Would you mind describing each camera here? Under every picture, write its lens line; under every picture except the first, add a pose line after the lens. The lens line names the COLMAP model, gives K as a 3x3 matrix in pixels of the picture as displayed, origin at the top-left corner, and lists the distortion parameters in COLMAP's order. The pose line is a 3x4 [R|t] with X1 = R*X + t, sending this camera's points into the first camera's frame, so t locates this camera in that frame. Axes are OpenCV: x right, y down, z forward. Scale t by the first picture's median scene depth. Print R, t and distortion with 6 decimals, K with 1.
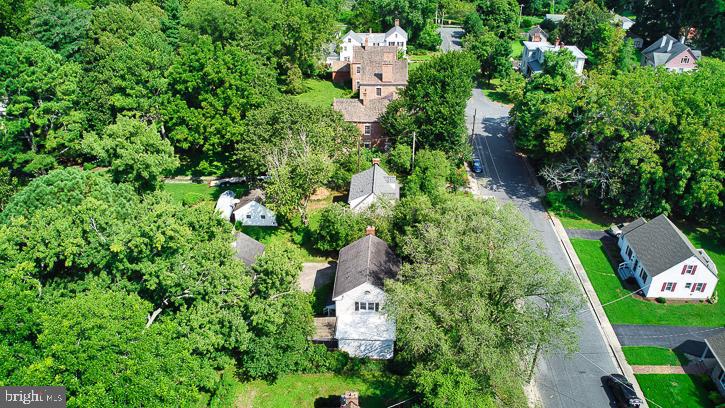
lens RADIAL K [[536.9, 0, 360.8], [0, 536.9, 205.1], [0, 0, 1]] dist [0.176245, -0.394044]
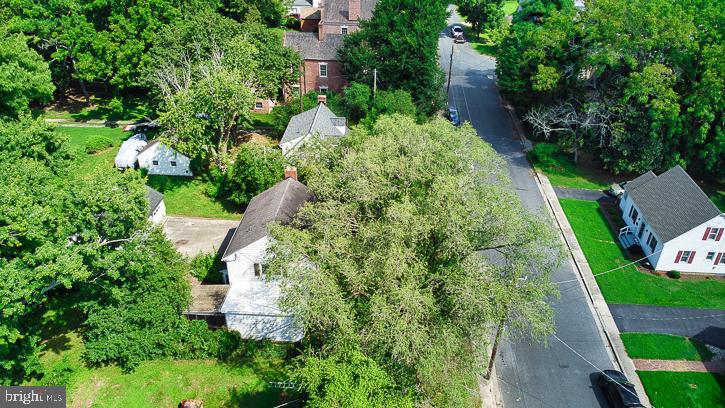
lens RADIAL K [[539.0, 0, 360.6], [0, 539.0, 206.1], [0, 0, 1]] dist [0.126526, -0.265742]
pose [[0.999714, 0.023338, -0.005127, 0.107932], [-0.023236, 0.999547, 0.019150, 0.069141], [0.005571, -0.019026, 0.999803, 0.224029]]
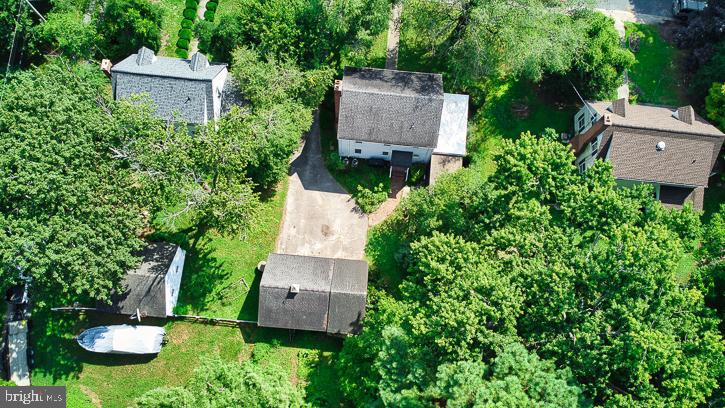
lens RADIAL K [[539.0, 0, 360.6], [0, 539.0, 206.1], [0, 0, 1]] dist [0.126526, -0.265742]
pose [[0.035487, -0.960913, 0.274568, -0.306311], [0.477587, 0.257645, 0.839958, -0.465987], [-0.877868, 0.101323, 0.468062, 0.573612]]
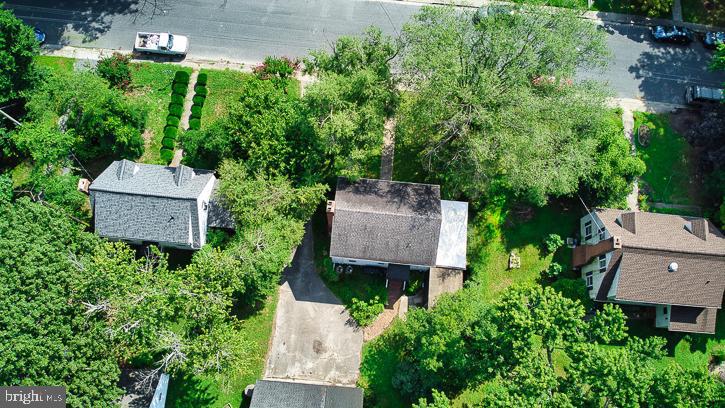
lens RADIAL K [[539.0, 0, 360.6], [0, 539.0, 206.1], [0, 0, 1]] dist [0.126526, -0.265742]
pose [[0.033026, -0.961336, 0.273391, -0.152673], [0.478689, 0.255340, 0.840034, -0.466732], [-0.877363, 0.103126, 0.468614, 0.570615]]
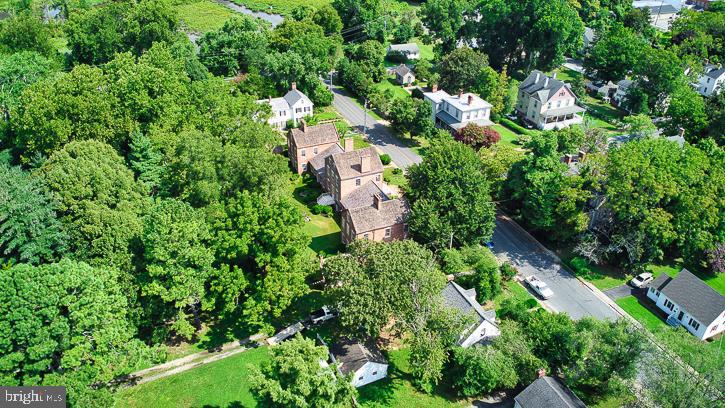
lens RADIAL K [[536.9, 0, 360.8], [0, 536.9, 205.1], [0, 0, 1]] dist [0.176245, -0.394044]
pose [[0.888312, -0.229508, 0.397780, -0.571524], [0.217171, 0.973132, 0.076491, -0.380141], [-0.404647, 0.018439, 0.914287, 0.148104]]
